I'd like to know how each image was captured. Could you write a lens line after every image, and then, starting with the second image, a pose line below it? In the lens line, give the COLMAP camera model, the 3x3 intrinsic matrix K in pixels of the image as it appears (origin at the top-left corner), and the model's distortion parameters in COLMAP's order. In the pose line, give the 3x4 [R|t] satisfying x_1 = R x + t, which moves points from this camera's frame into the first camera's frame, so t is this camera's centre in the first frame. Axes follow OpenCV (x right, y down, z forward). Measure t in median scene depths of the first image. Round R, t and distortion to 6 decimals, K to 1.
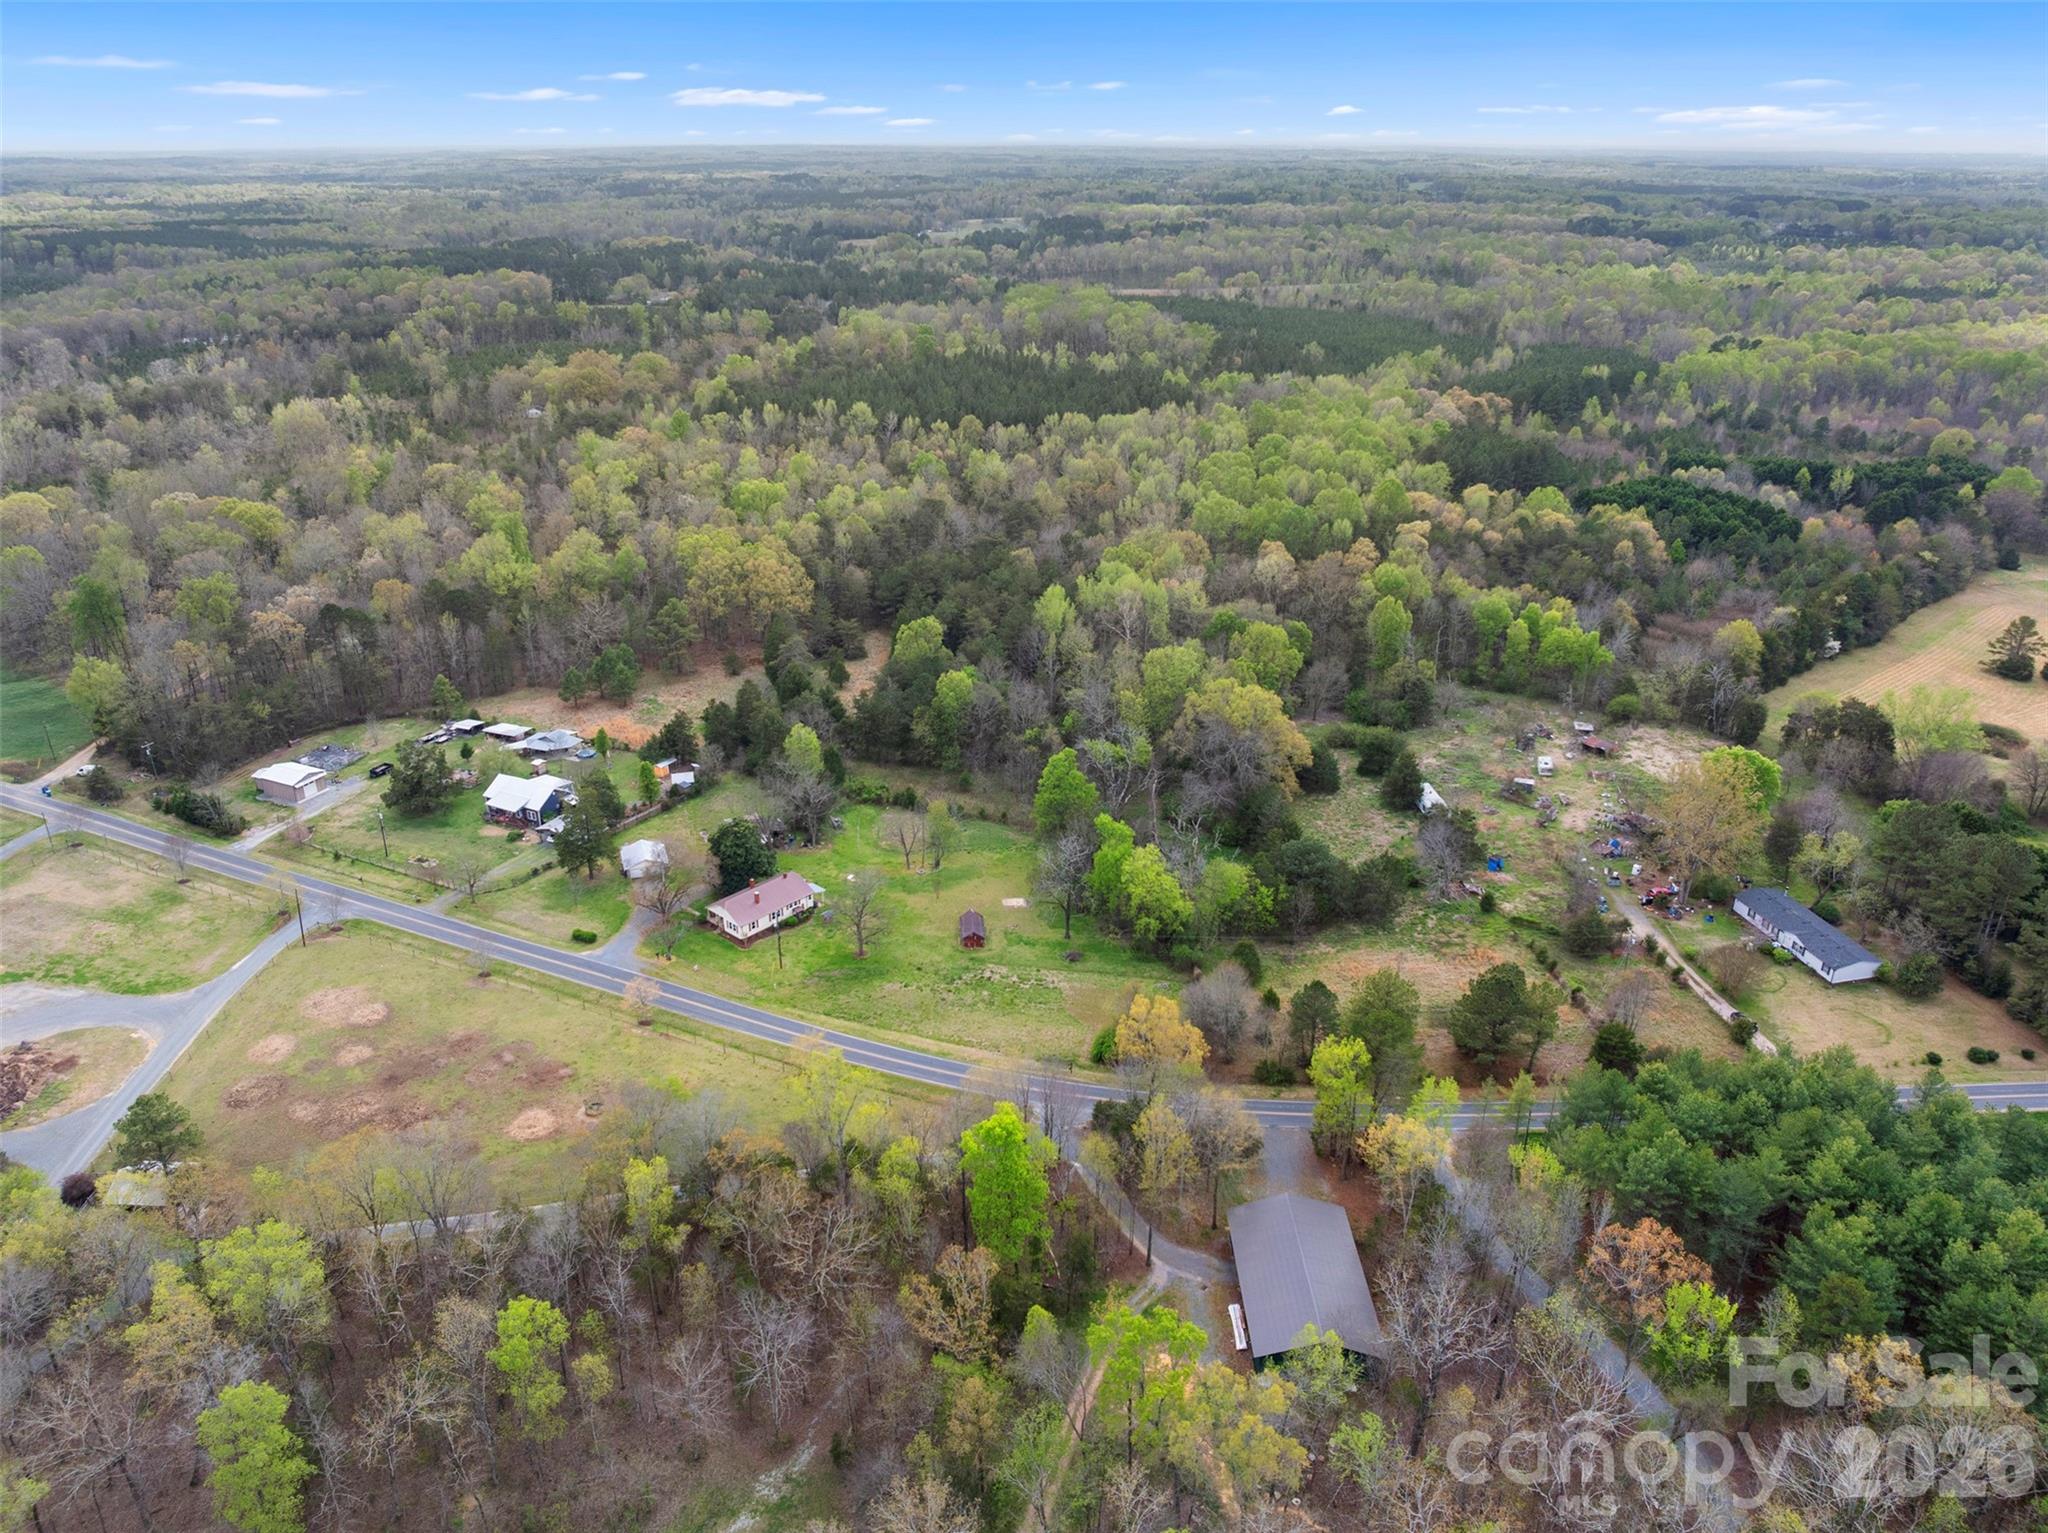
lens RADIAL K [[1438.0, 0, 1024.9], [0, 1438.0, 774.5], [0, 0, 1]] dist [-0.032492, -0.001832]
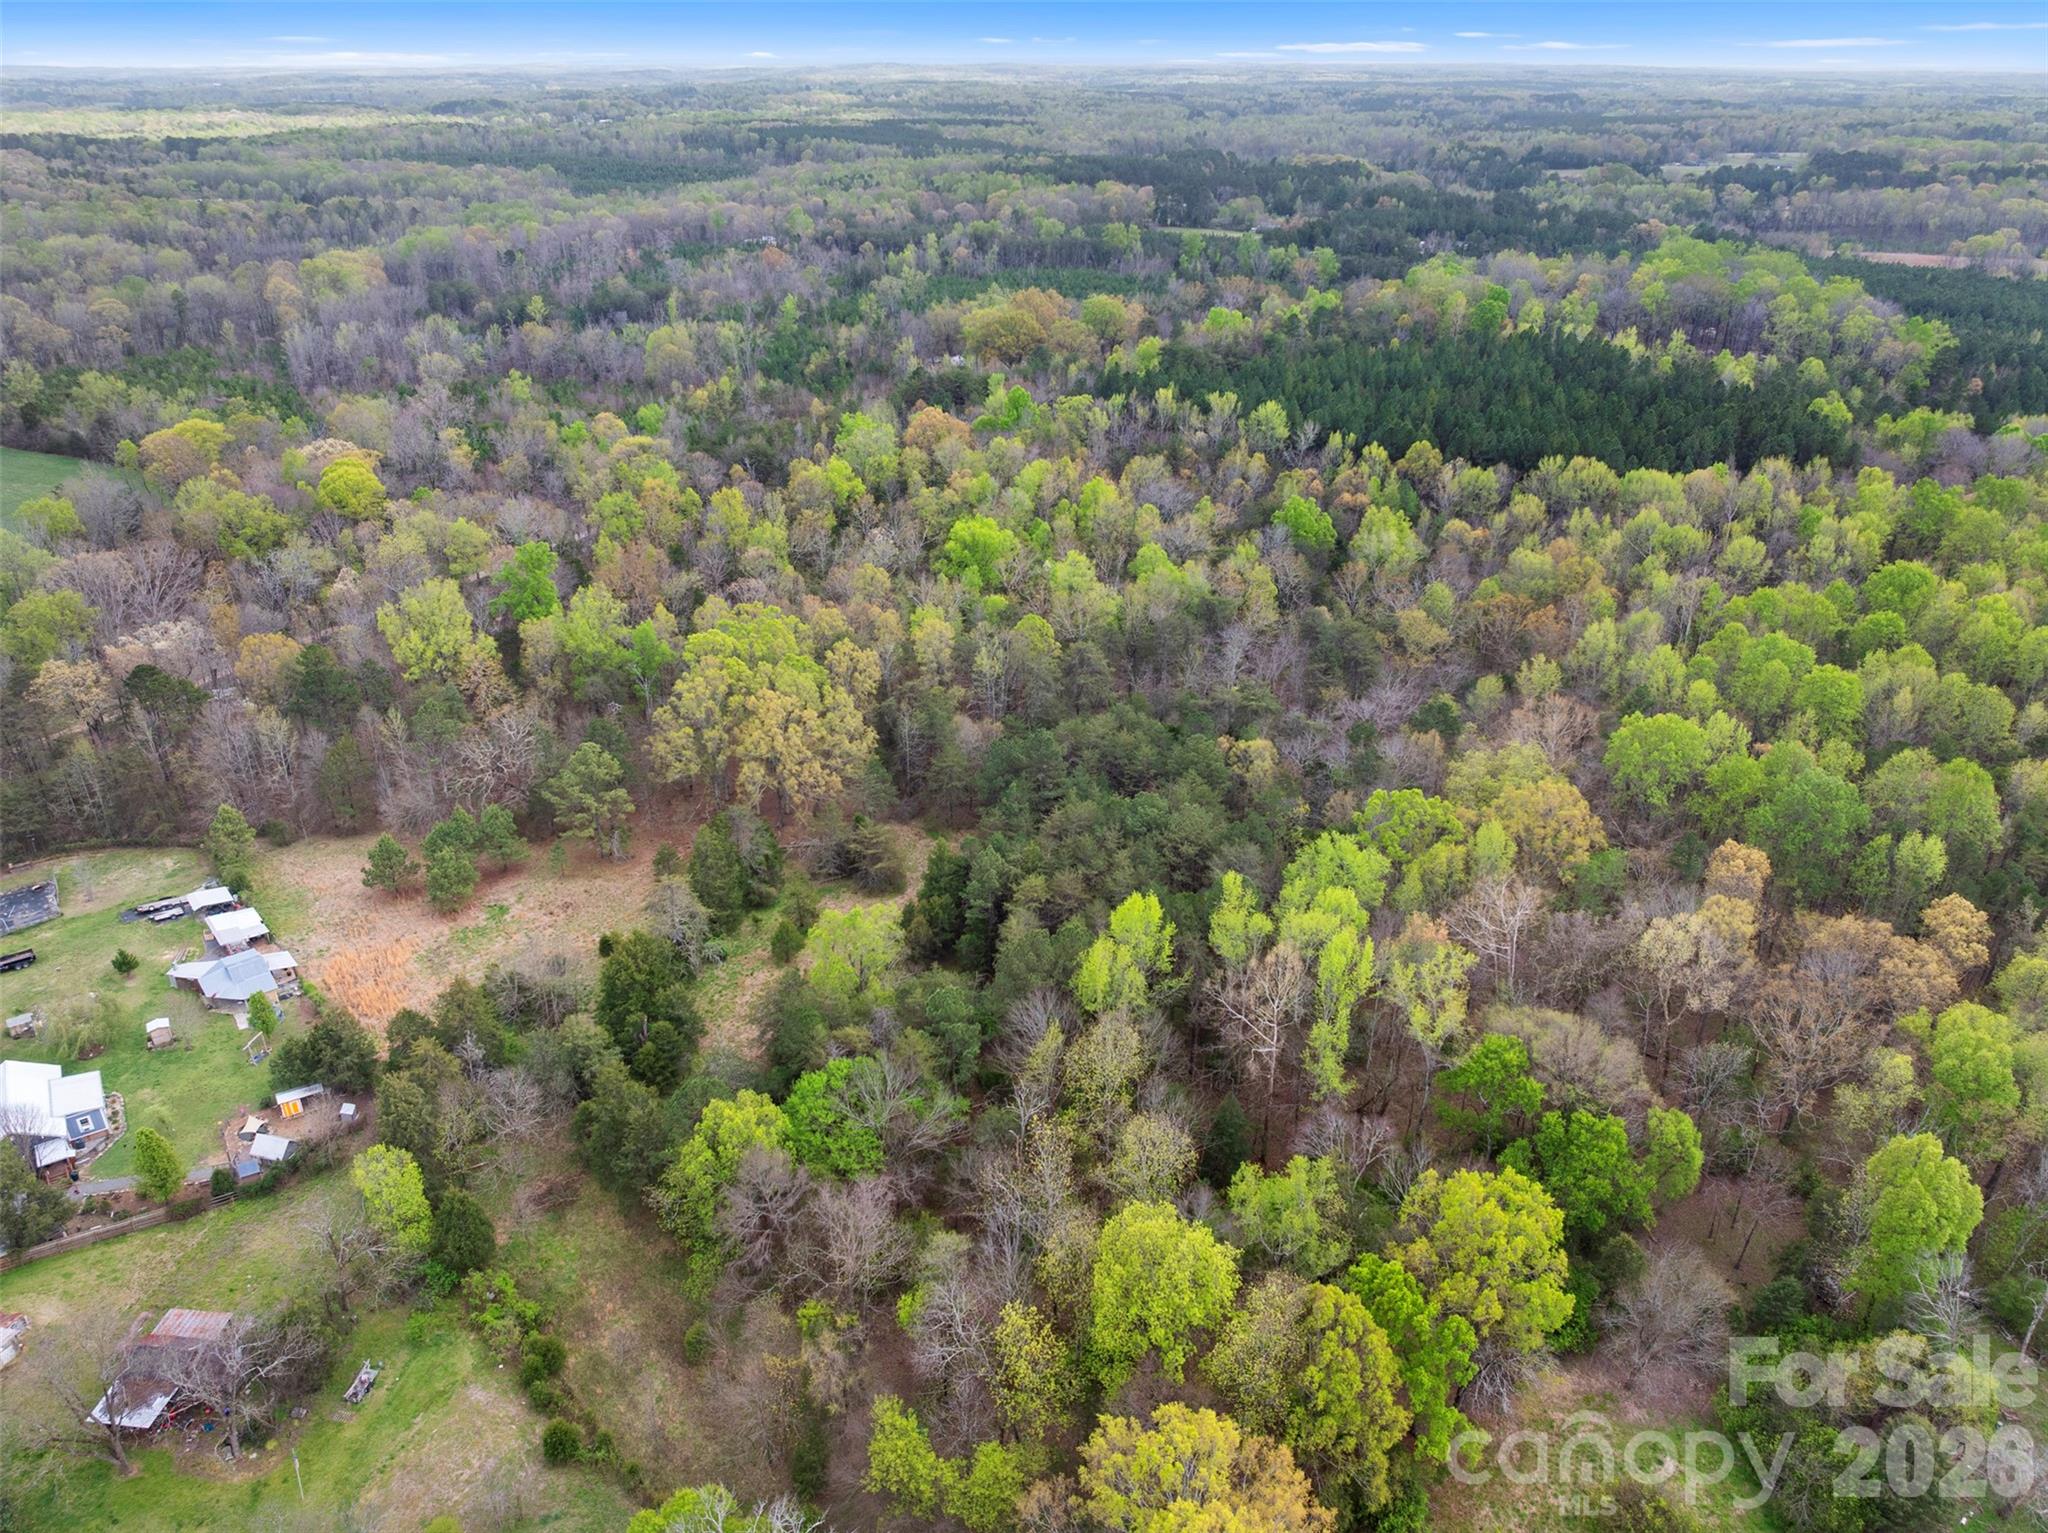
lens RADIAL K [[1444.1, 0, 1024.0], [0, 1444.1, 766.5], [0, 0, 1]] dist [-0.048701, 0.022158]
pose [[0.877760, 0.215374, -0.427963, 0.137305], [-0.196822, 0.976505, 0.087746, -0.156841], [0.436806, 0.007213, 0.899527, 0.413822]]
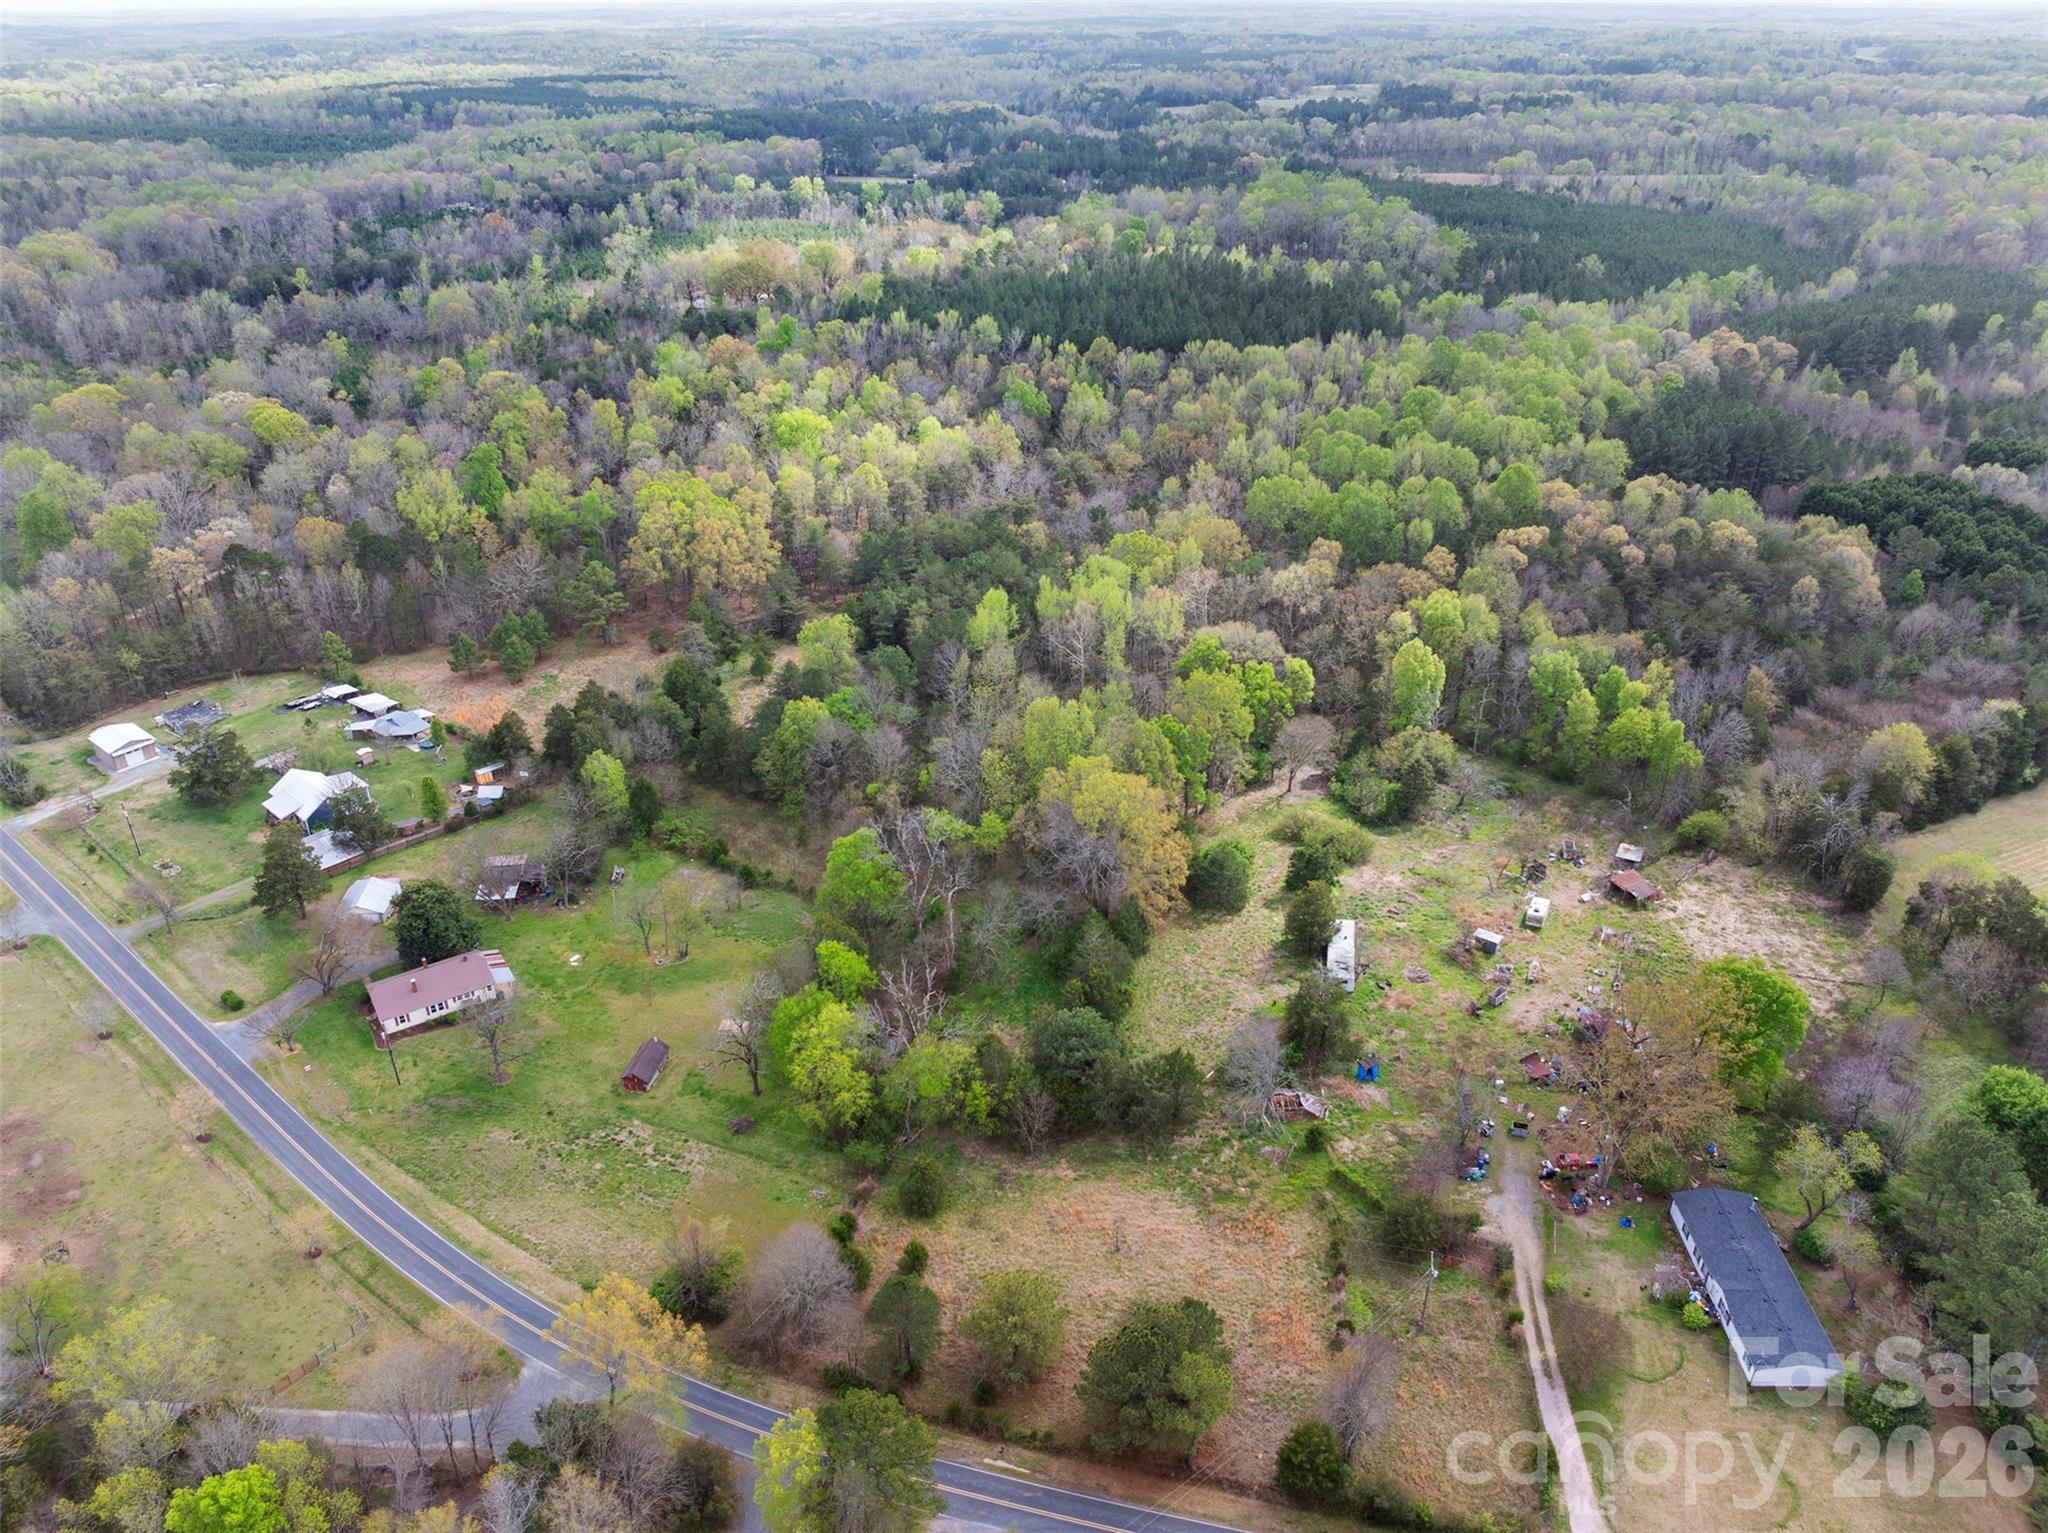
lens RADIAL K [[1444.1, 0, 1024.0], [0, 1444.1, 766.5], [0, 0, 1]] dist [-0.048701, 0.022158]
pose [[0.967354, 0.116495, -0.225066, 0.175117], [-0.098230, 0.991017, 0.090752, -0.080330], [0.233617, -0.065681, 0.970108, 0.148724]]
